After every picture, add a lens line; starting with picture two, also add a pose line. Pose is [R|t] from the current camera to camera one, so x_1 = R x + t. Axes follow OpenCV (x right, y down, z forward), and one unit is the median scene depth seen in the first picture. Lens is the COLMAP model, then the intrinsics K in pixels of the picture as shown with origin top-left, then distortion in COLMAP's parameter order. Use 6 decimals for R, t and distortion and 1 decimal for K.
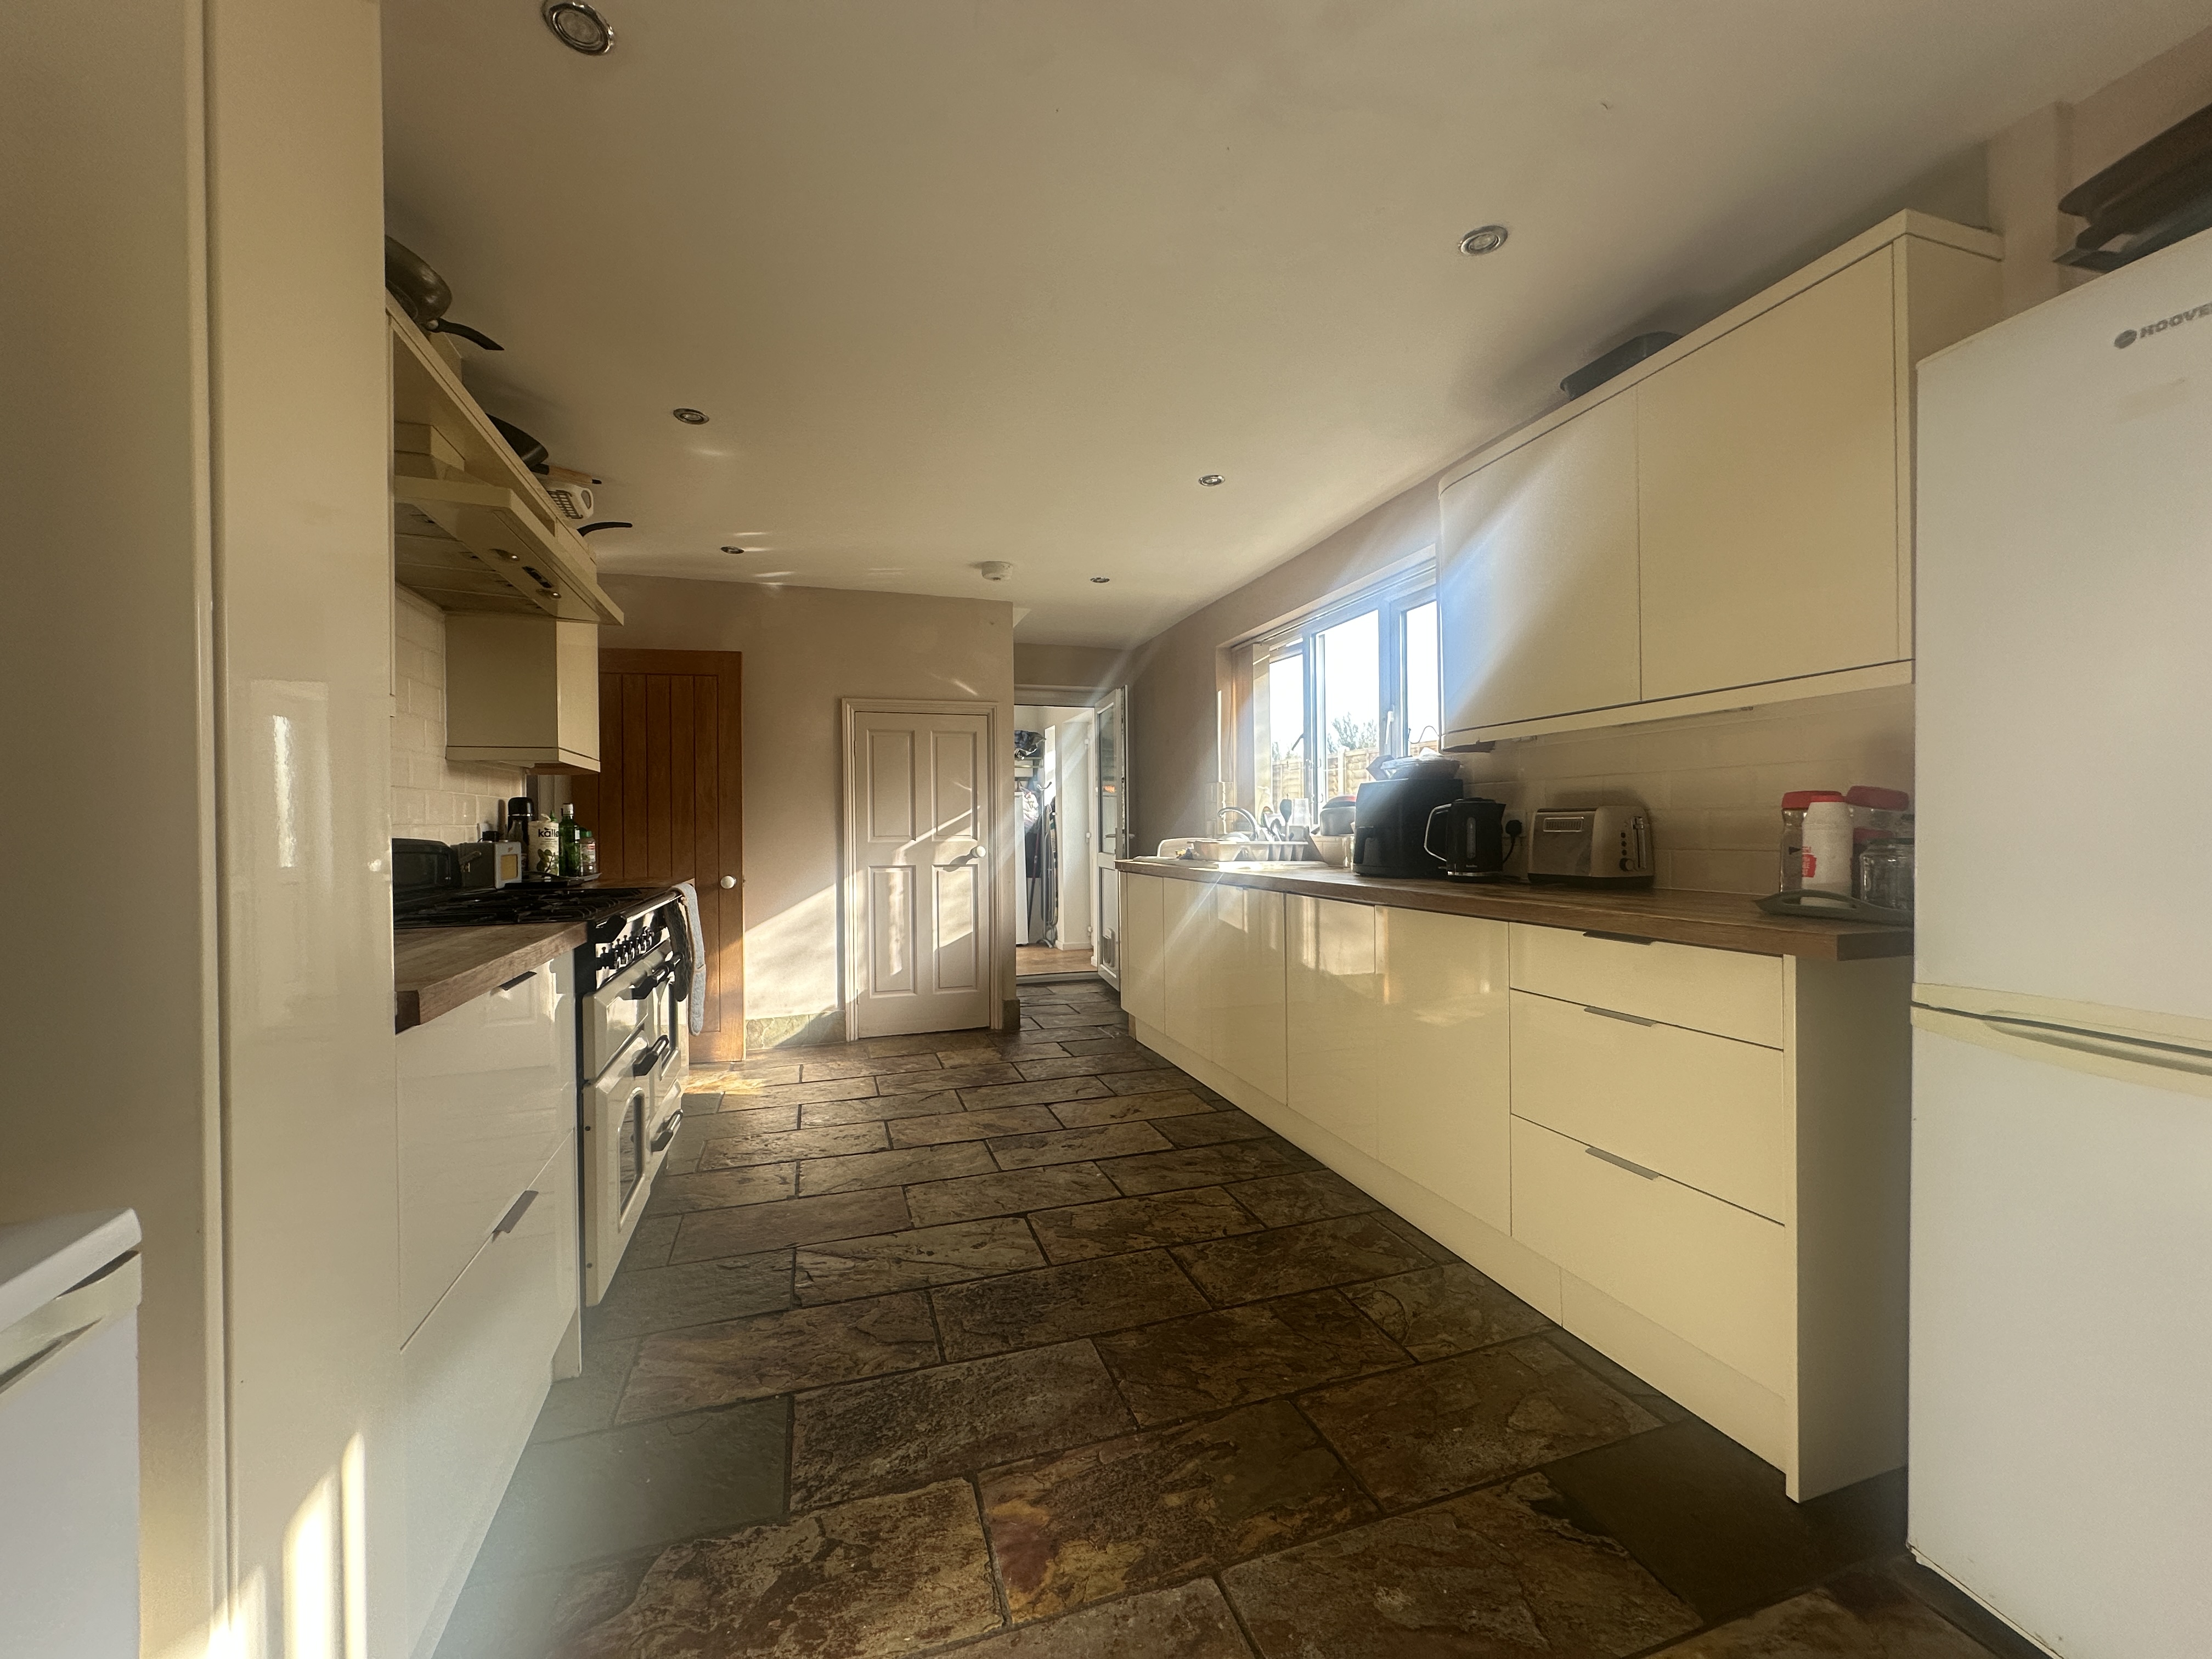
lens RADIAL K [[884.8, 0, 1100.2], [0, 884.8, 830.1], [0, 0, 1]] dist [-0.003841, 0.000976]
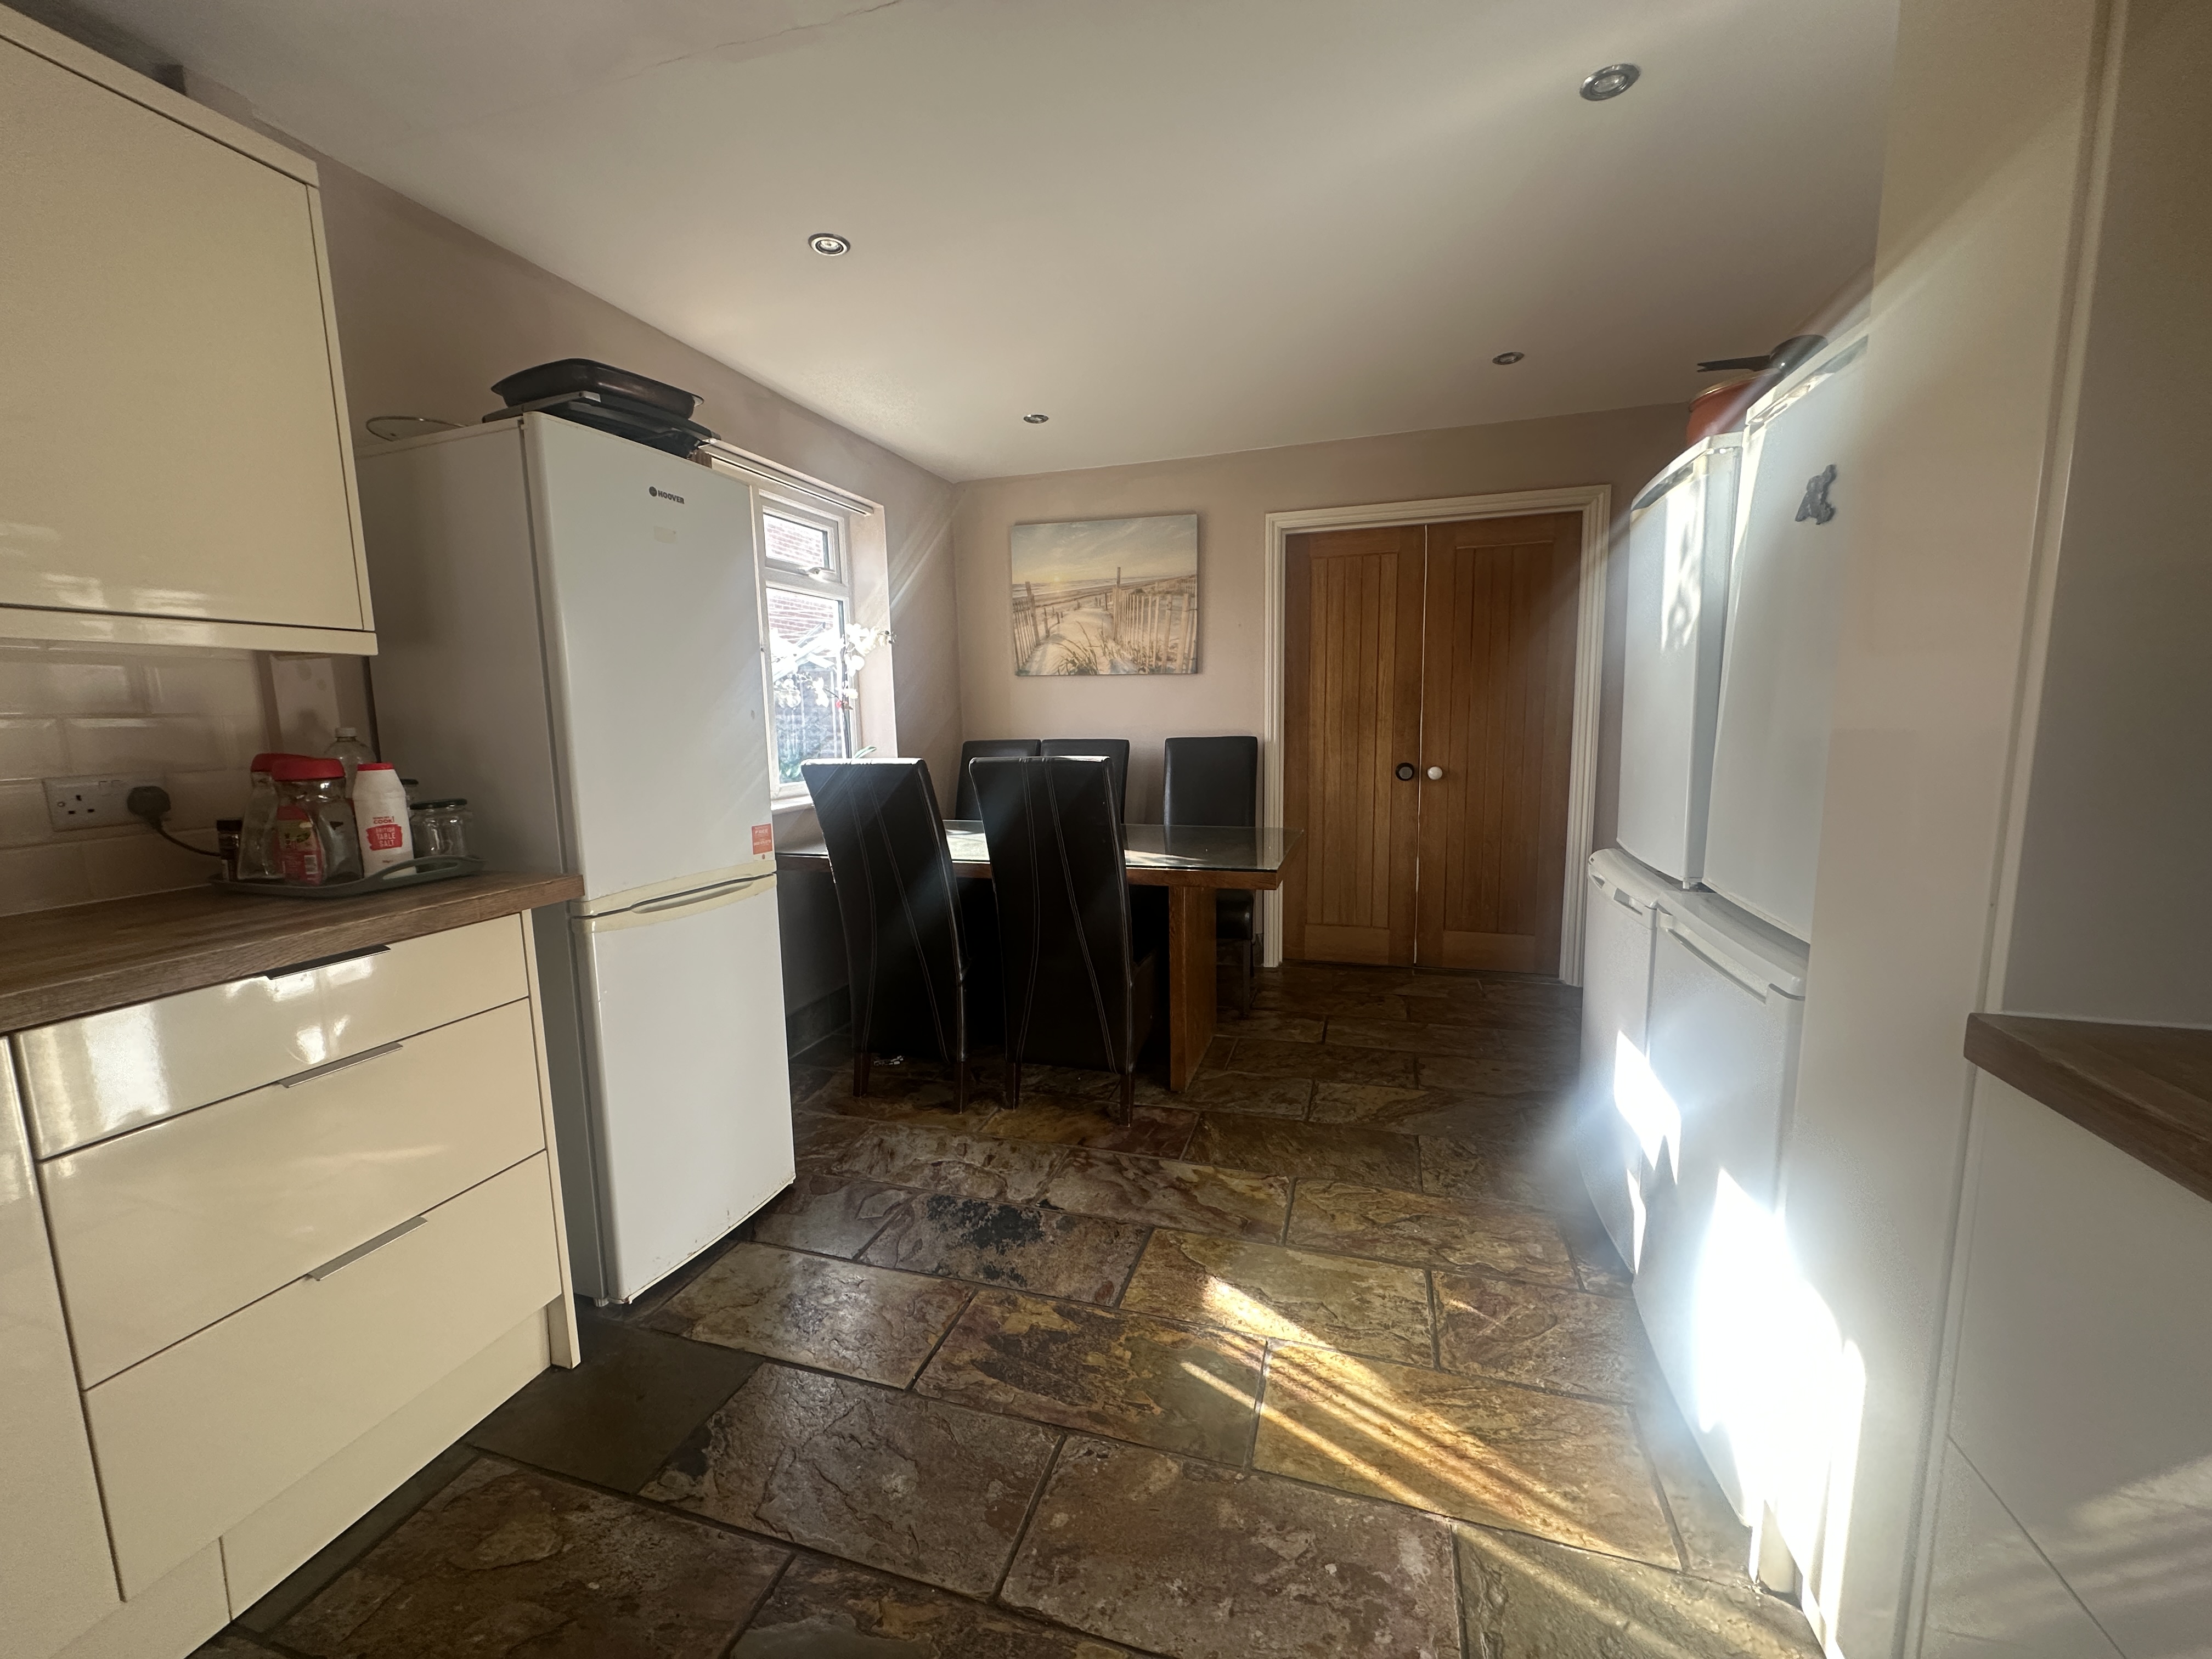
lens RADIAL K [[884.8, 0, 1123.1], [0, 884.8, 839.9], [0, 0, 1]] dist [-0.003841, 0.000976]
pose [[-0.831151, -0.041250, 0.554514, -0.364524], [0.036254, 0.991103, 0.128068, -0.044657], [-0.554863, 0.126547, -0.822261, 1.250296]]
